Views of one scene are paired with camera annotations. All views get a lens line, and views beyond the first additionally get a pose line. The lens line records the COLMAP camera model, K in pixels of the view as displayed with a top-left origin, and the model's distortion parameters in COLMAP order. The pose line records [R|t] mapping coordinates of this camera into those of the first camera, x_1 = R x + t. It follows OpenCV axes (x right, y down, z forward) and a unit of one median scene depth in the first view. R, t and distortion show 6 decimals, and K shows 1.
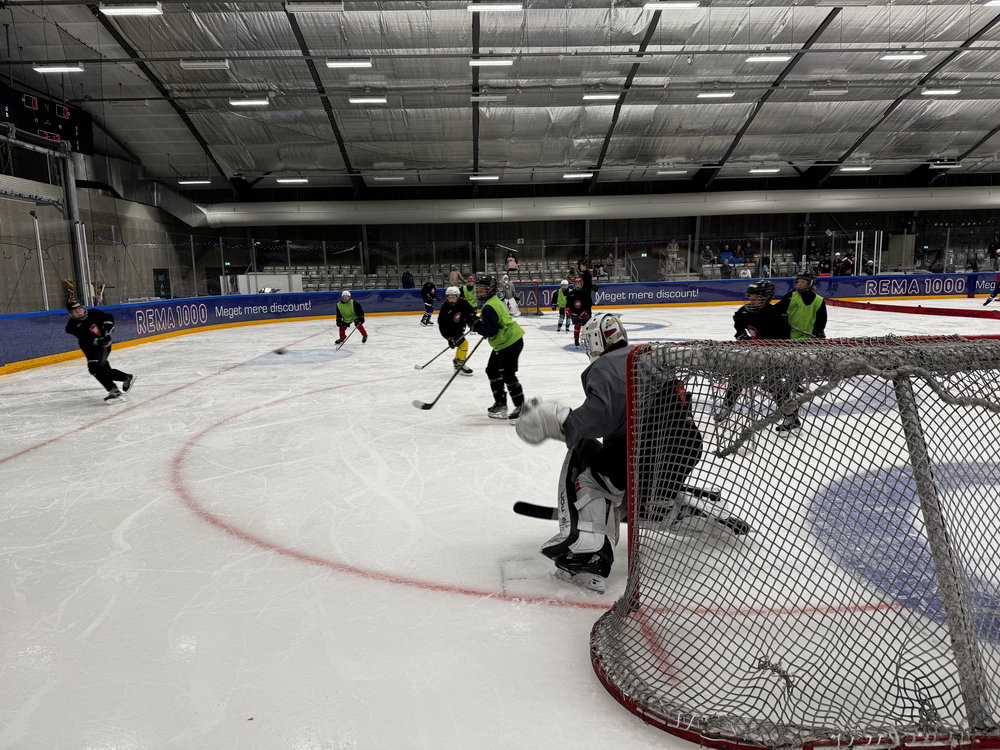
lens RADIAL K [[704.6, 0, 497.4], [0, 704.6, 372.3], [0, 0, 1]] dist [0.008434, -0.009236]
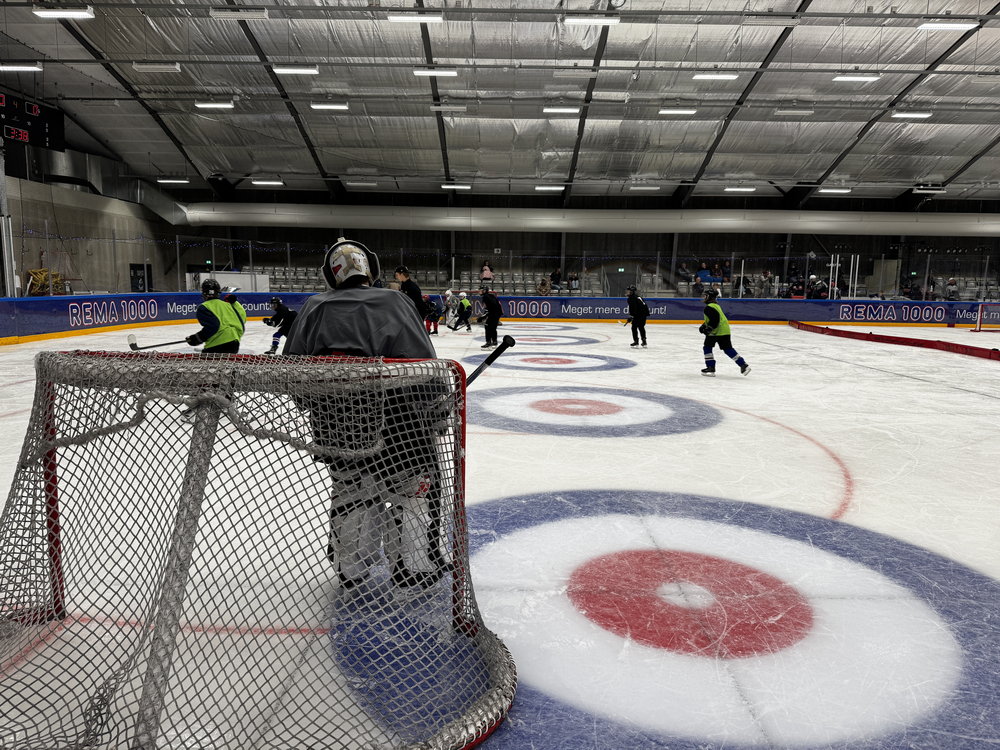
lens RADIAL K [[704.6, 0, 497.4], [0, 704.6, 372.3], [0, 0, 1]] dist [0.008434, -0.009236]
pose [[0.997828, 0.046697, -0.046465, 0.108532], [-0.047284, 0.998814, -0.011620, -0.002814], [0.045867, 0.013792, 0.998852, 0.001481]]
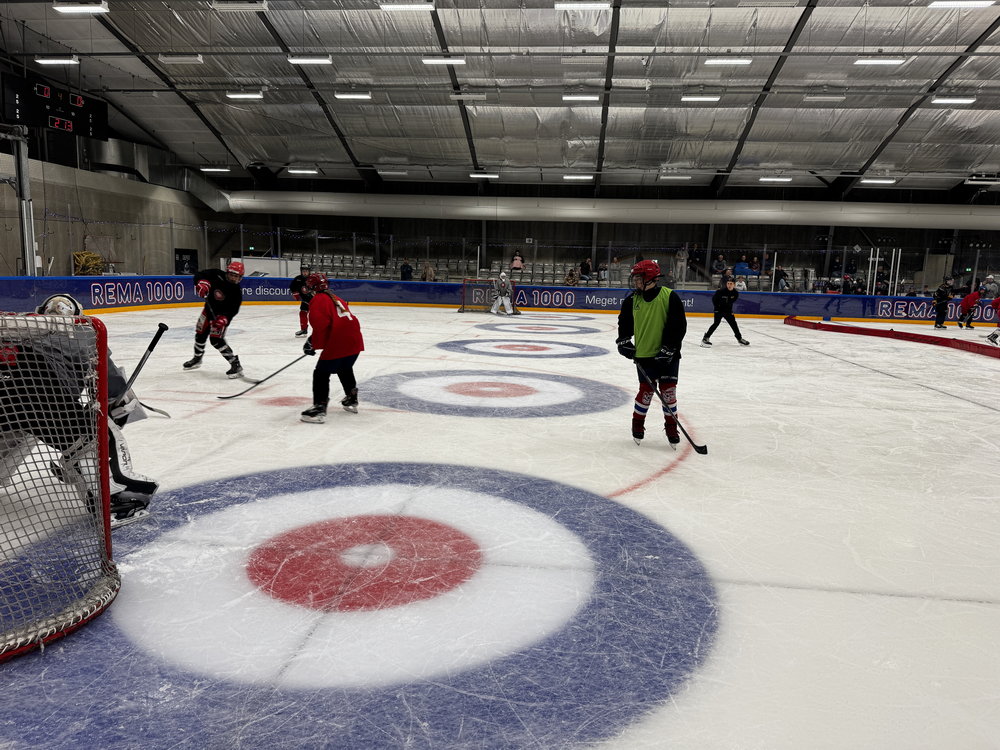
lens RADIAL K [[704.3, 0, 504.4], [0, 704.3, 374.1], [0, 0, 1]] dist [0.006131, -0.005321]
pose [[0.987428, 0.076302, -0.138434, 0.187052], [-0.075981, 0.997080, 0.007616, -0.002444], [0.138610, 0.002998, 0.990342, 0.004453]]
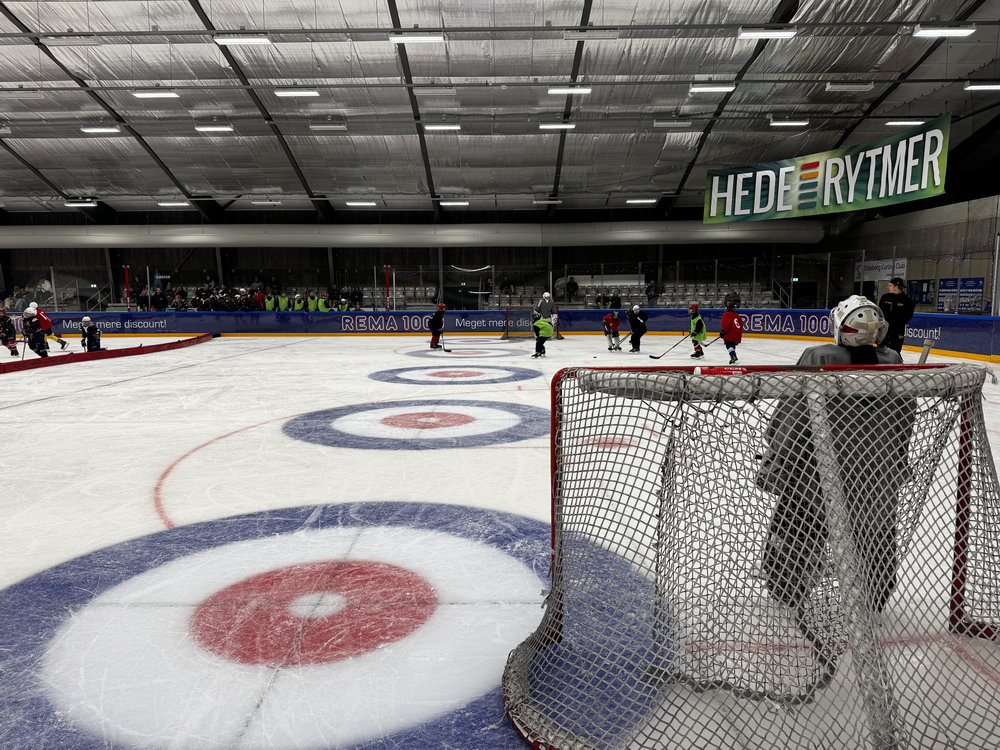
lens RADIAL K [[704.6, 0, 497.4], [0, 704.6, 372.3], [0, 0, 1]] dist [0.008434, -0.009236]
pose [[0.996201, 0.034783, -0.079830, 0.655854], [-0.037439, 0.998786, -0.032026, -0.021034], [0.078619, 0.034893, 0.996294, 0.027017]]
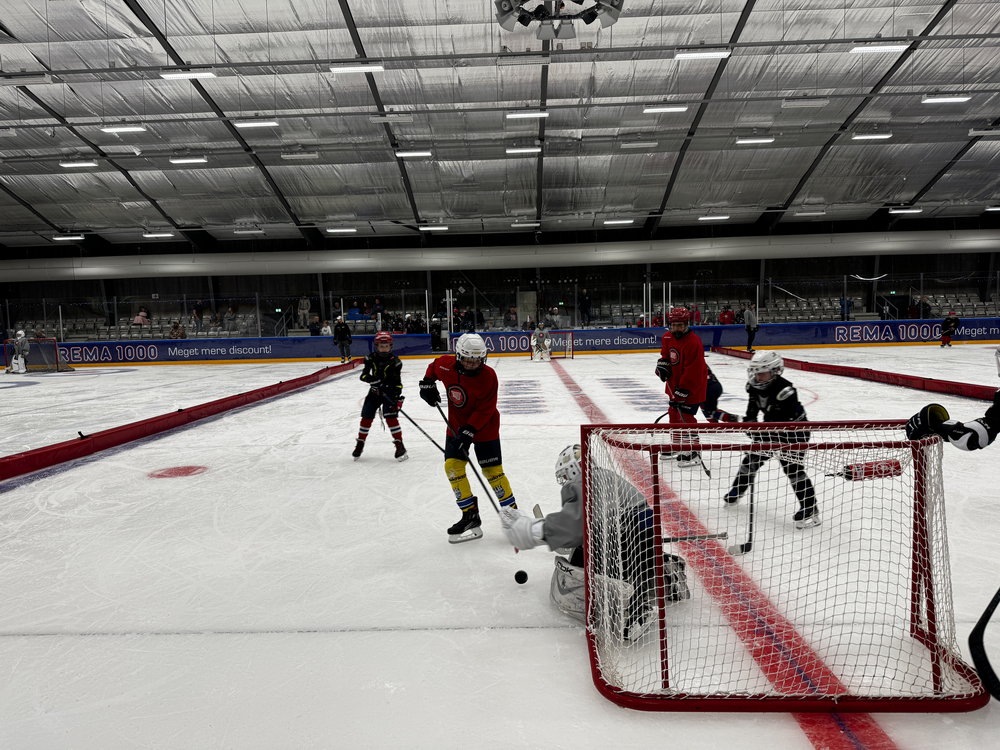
lens RADIAL K [[692.3, 0, 493.0], [0, 692.3, 373.9], [0, 0, 1]] dist [0.090743, -0.133526]
pose [[0.996689, 0.006048, -0.081089, 0.756283], [-0.010797, 0.998243, -0.058261, -0.024283], [0.080594, 0.058943, 0.995003, 0.030500]]
